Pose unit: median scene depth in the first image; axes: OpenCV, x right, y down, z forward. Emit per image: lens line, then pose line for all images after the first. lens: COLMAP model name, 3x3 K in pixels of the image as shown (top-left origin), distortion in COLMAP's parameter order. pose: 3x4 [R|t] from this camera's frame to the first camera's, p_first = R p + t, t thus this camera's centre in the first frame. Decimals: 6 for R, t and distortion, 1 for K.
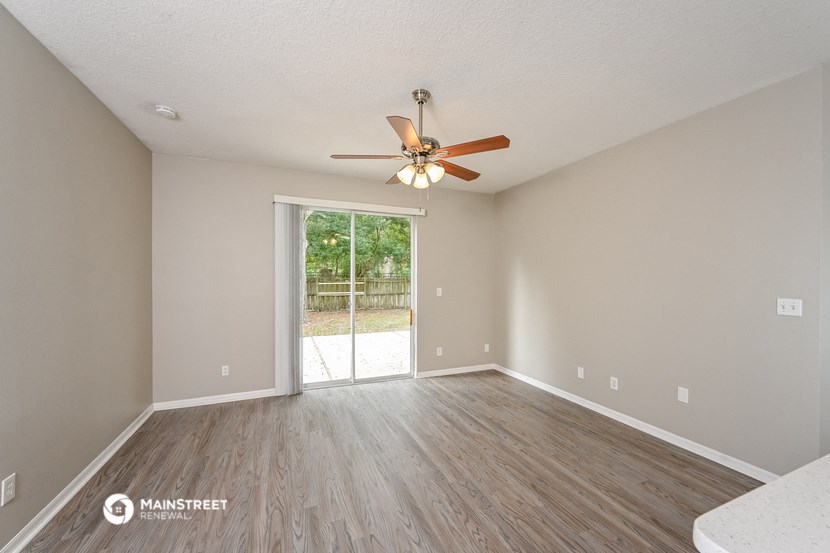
lens RADIAL K [[329.5, 0, 415.9], [0, 329.5, 277.9], [0, 0, 1]] dist [-0.000364, 0.000176]
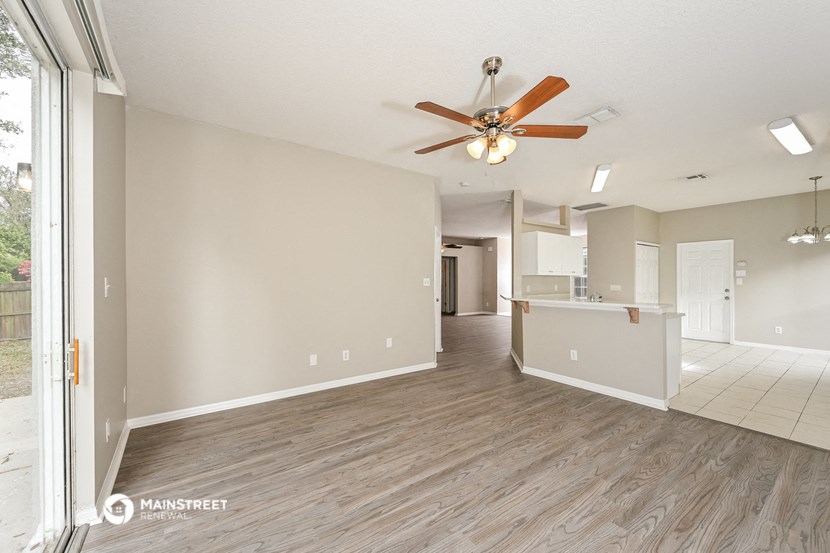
lens RADIAL K [[329.5, 0, 415.4], [0, 329.5, 278.7], [0, 0, 1]] dist [-0.000364, 0.000176]
pose [[-0.229388, -0.001290, 0.973334, -0.725684], [-0.002270, 0.999997, 0.000791, 0.048878], [-0.973332, -0.002028, -0.229391, 1.216314]]
